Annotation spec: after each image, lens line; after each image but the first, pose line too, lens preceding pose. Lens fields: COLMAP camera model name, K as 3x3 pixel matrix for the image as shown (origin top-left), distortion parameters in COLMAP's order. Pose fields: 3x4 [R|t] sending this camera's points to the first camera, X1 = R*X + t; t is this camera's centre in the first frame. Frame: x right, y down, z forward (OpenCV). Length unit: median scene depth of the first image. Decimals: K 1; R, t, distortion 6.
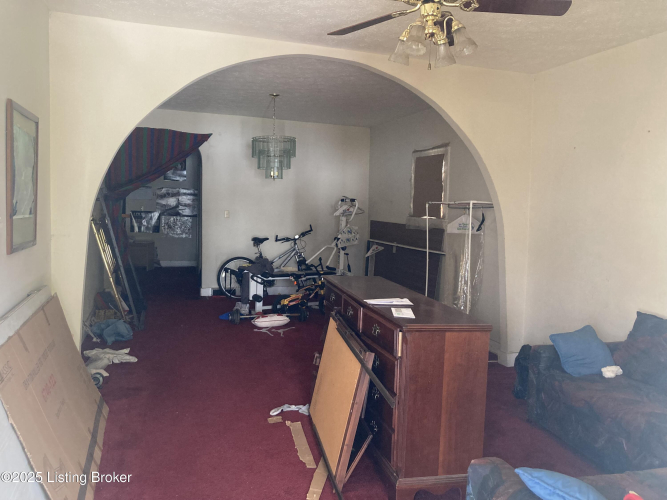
lens RADIAL K [[549.5, 0, 336.5], [0, 549.5, 252.3], [0, 0, 1]] dist [0.015046, -0.011607]
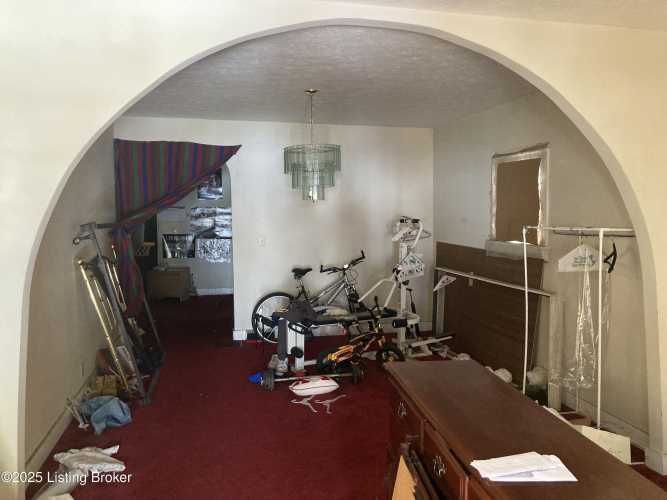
lens RADIAL K [[549.5, 0, 336.5], [0, 549.5, 252.3], [0, 0, 1]] dist [0.015046, -0.011607]
pose [[0.994905, -0.028402, -0.096735, -0.008397], [0.027461, 0.999562, -0.011047, -0.047392], [0.097007, 0.008334, 0.995249, 0.218896]]
